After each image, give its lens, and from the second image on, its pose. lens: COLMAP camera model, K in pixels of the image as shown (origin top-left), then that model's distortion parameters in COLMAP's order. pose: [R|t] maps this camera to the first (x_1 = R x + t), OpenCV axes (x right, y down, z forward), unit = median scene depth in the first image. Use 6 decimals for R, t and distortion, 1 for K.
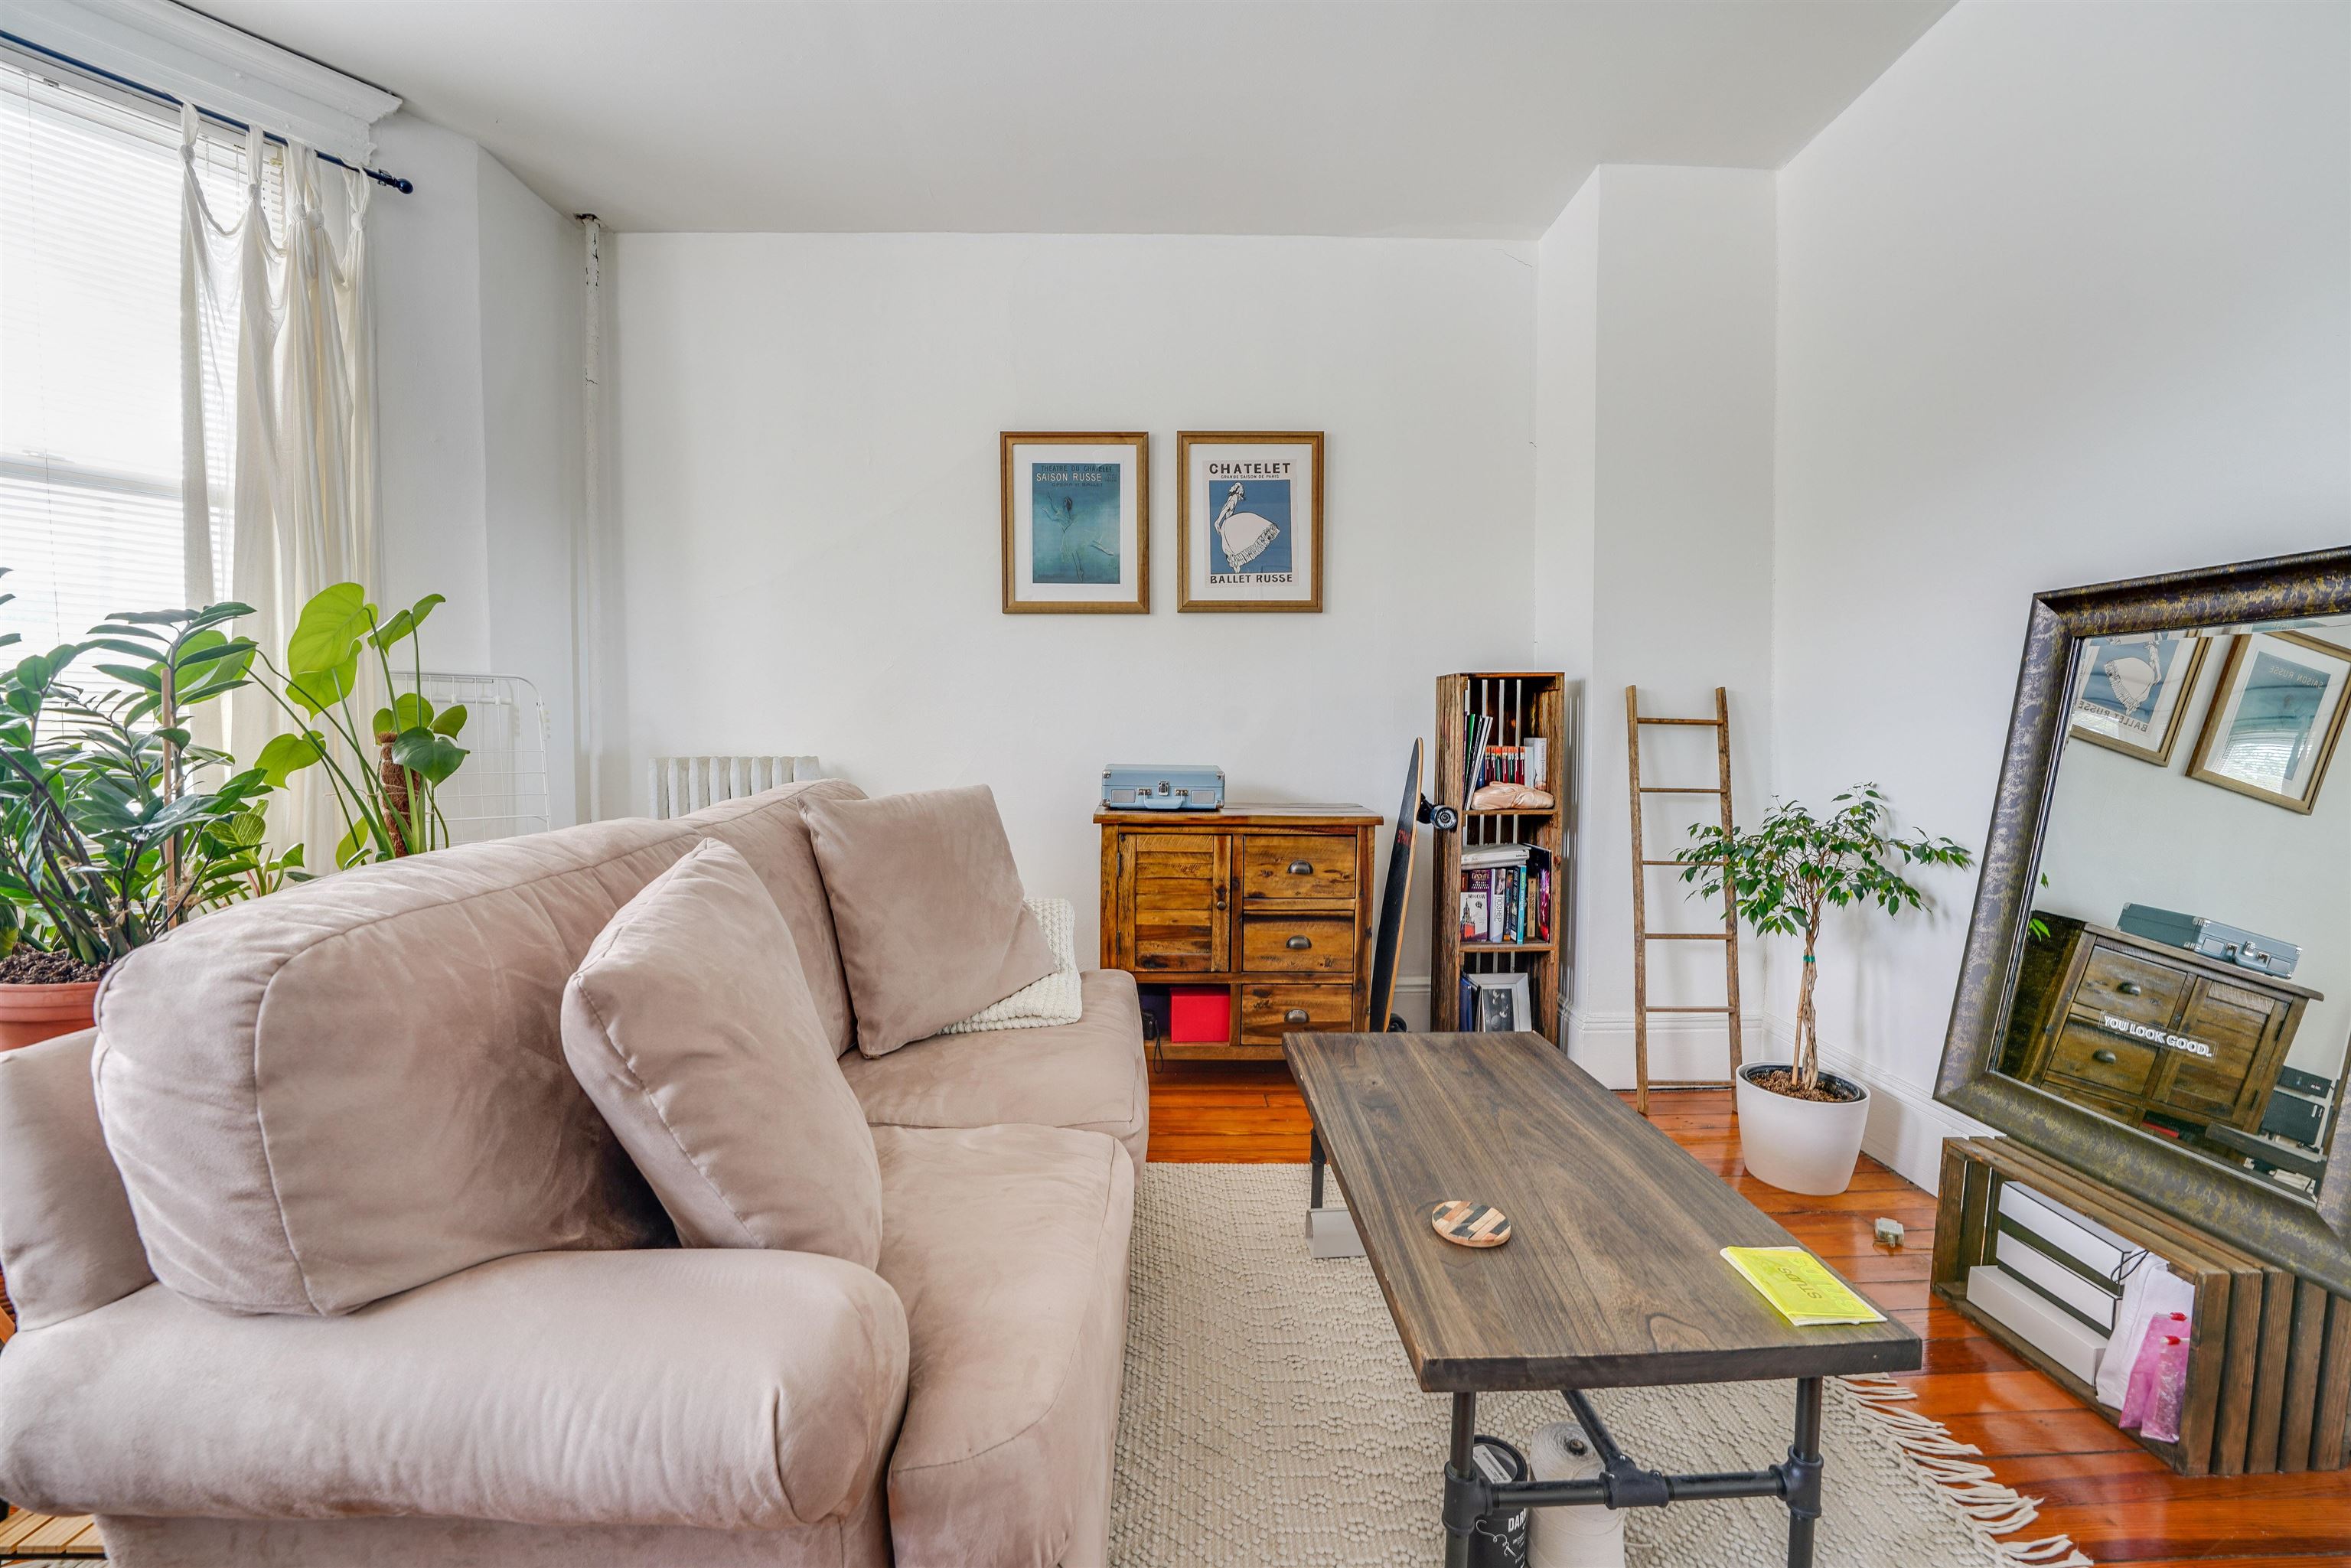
lens RADIAL K [[961.8, 0, 1175.5], [0, 961.8, 784.0], [0, 0, 1]] dist [-0.030940, 0.004868]
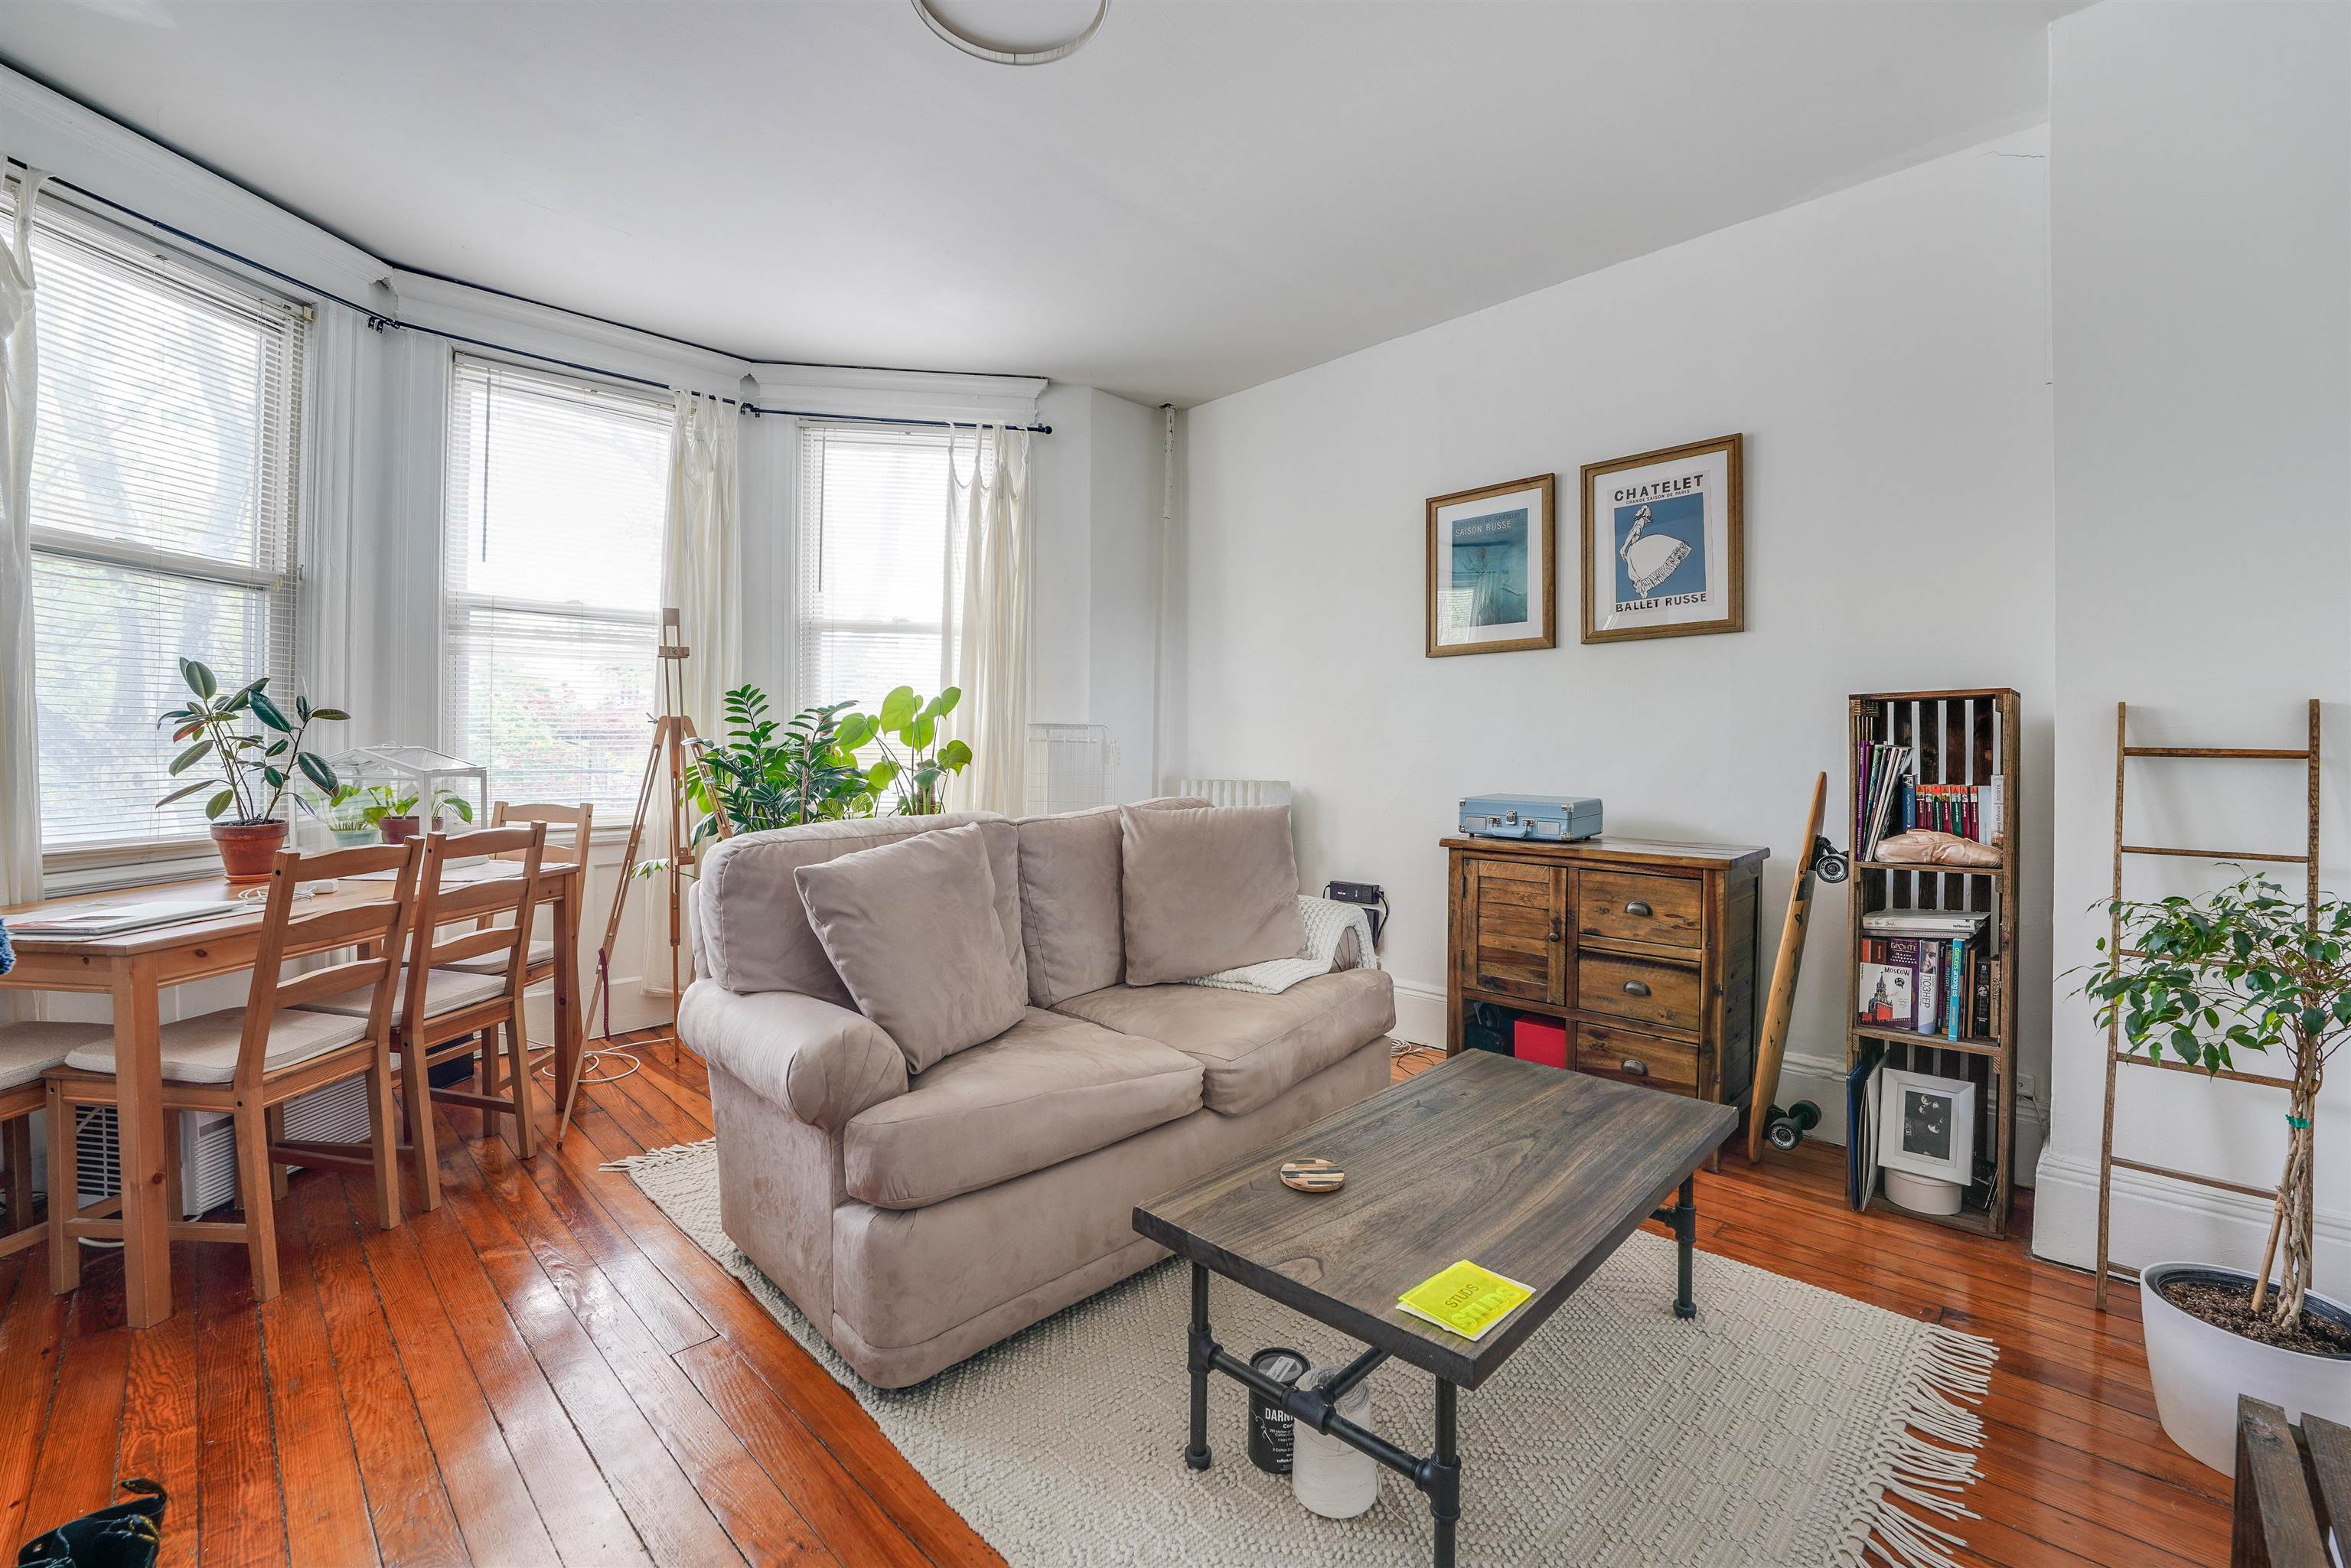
lens RADIAL K [[978.8, 0, 1168.7], [0, 978.8, 754.9], [0, 0, 1]] dist [-0.025385, -0.000066]
pose [[0.693512, -0.000198, -0.720445, 0.494980], [-0.042427, 0.998253, -0.041116, -0.004419], [0.719195, 0.059081, 0.692292, -0.004708]]
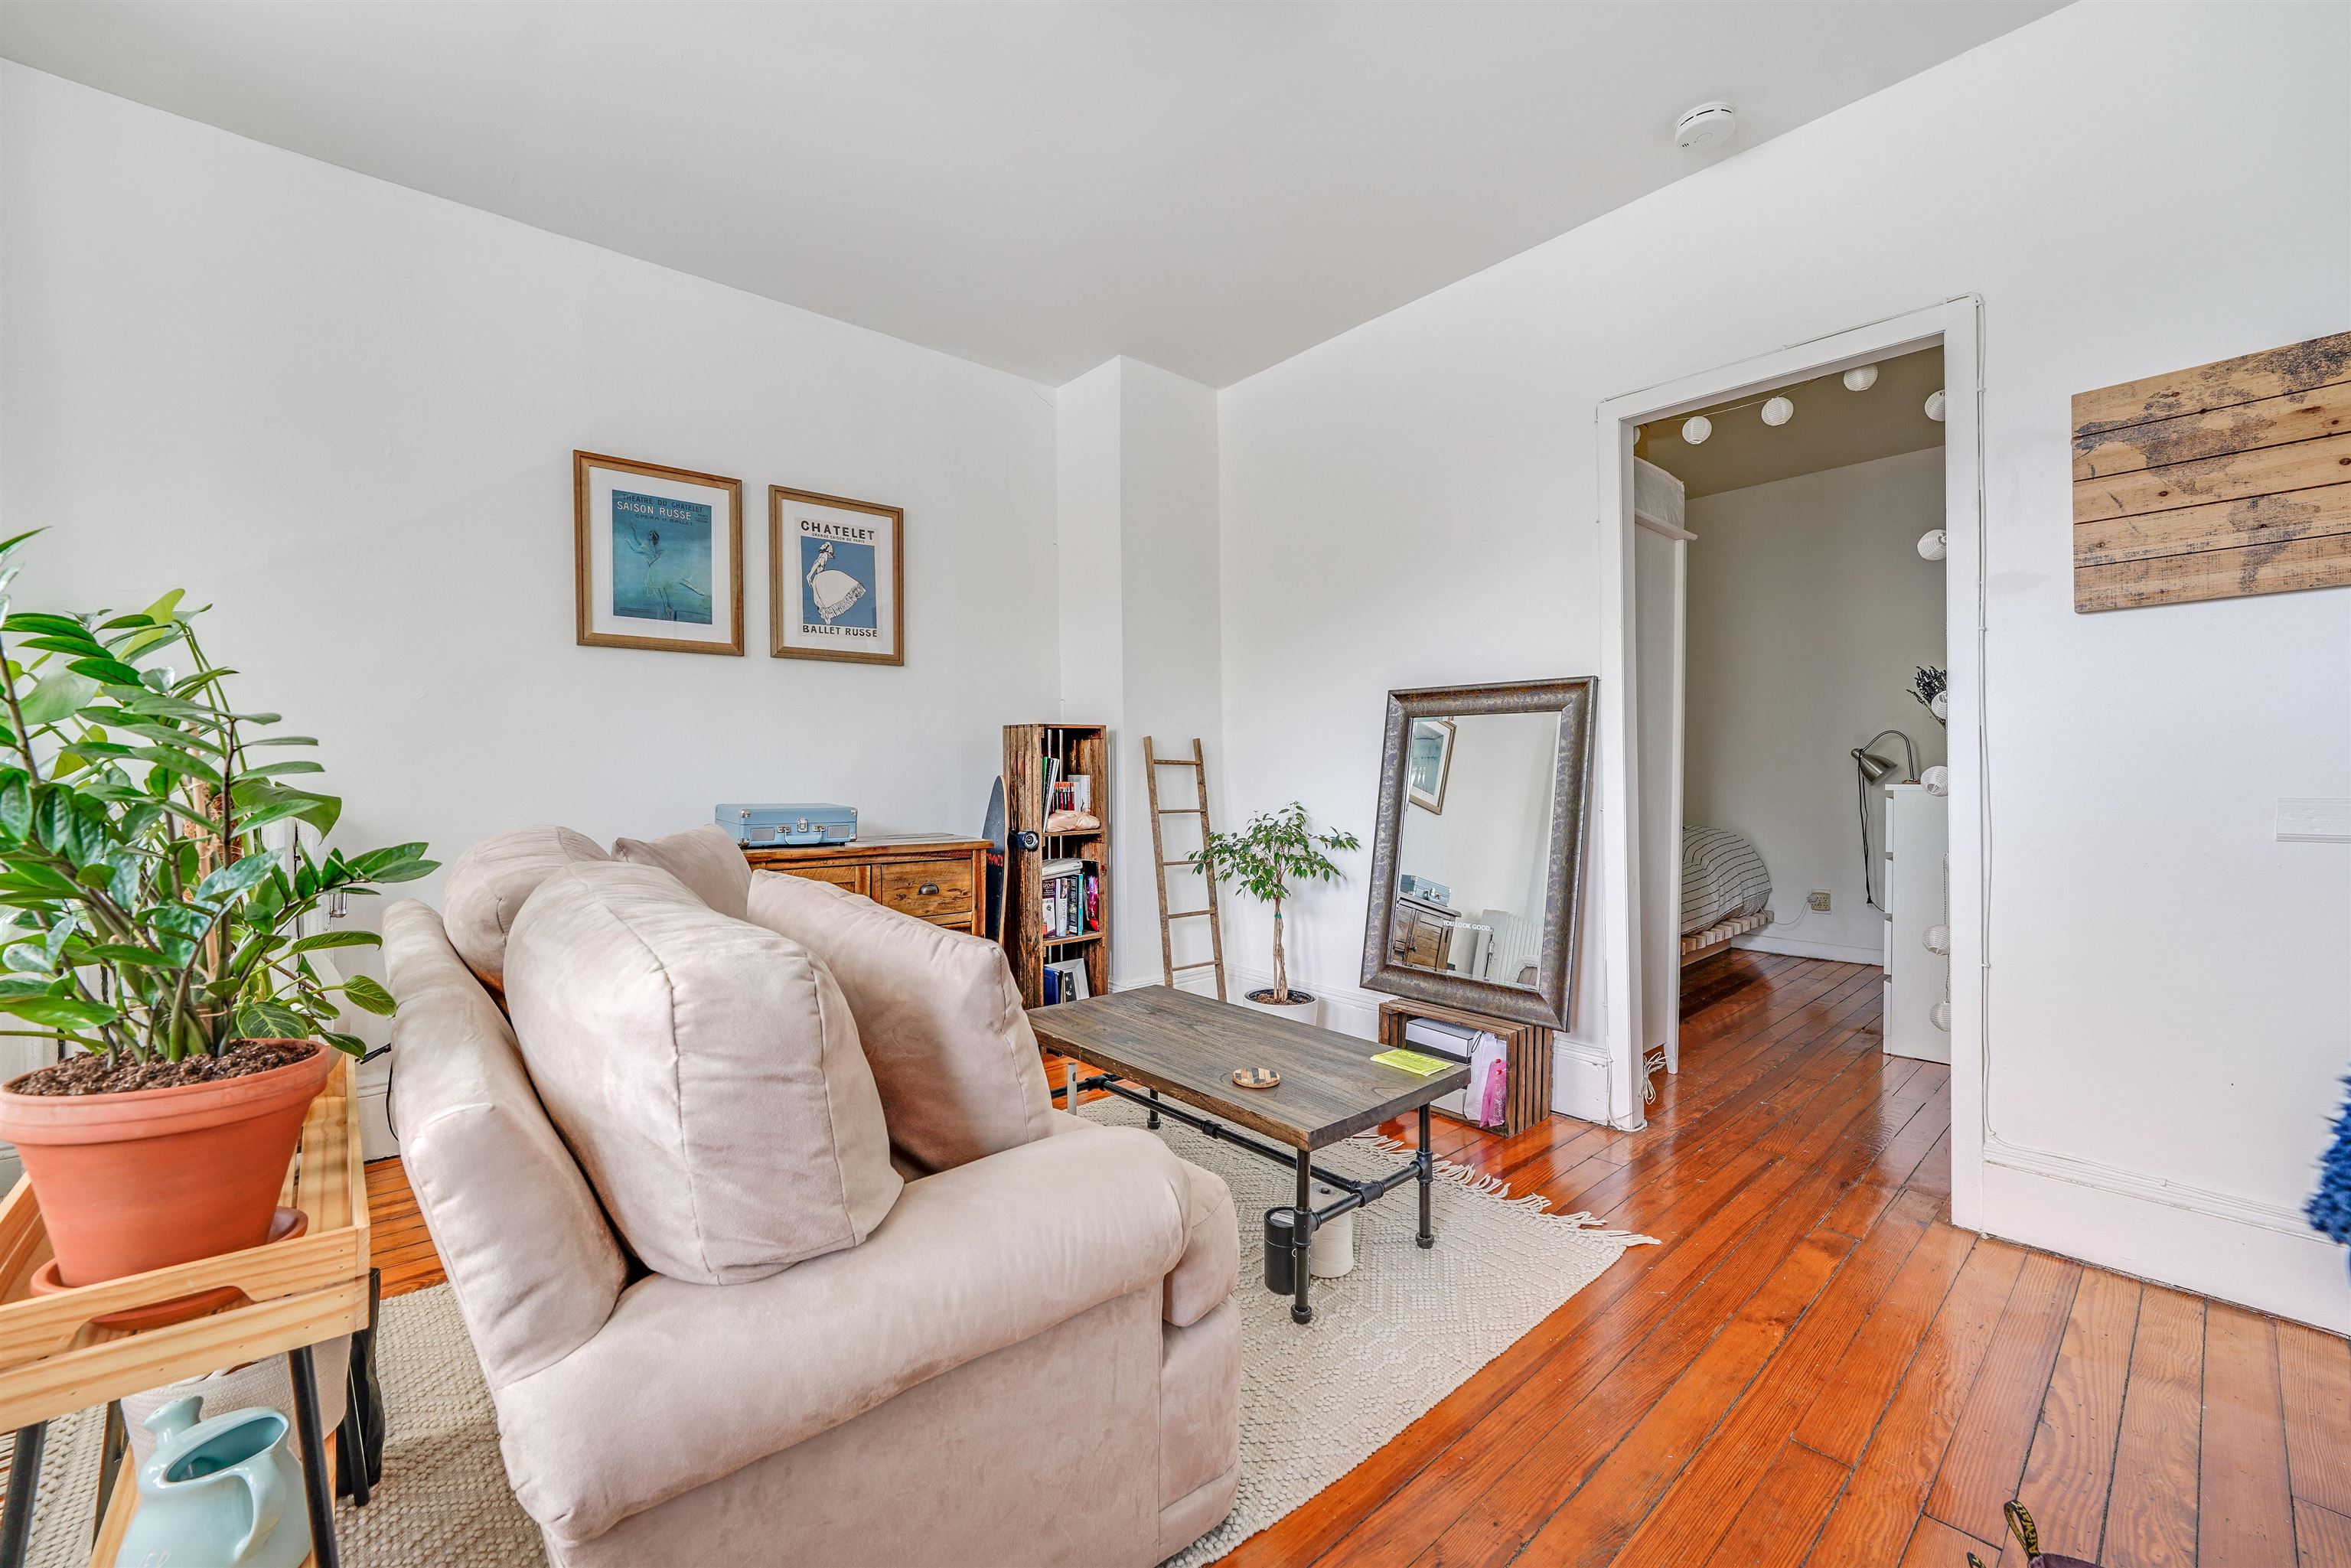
lens RADIAL K [[955.8, 0, 1175.5], [0, 955.8, 784.0], [0, 0, 1]] dist [-0.009446, -0.000053]
pose [[0.763876, -0.013966, 0.645212, -0.378963], [0.039745, 0.998886, -0.025433, 0.002229], [-0.644139, 0.045072, 0.763580, -0.072159]]
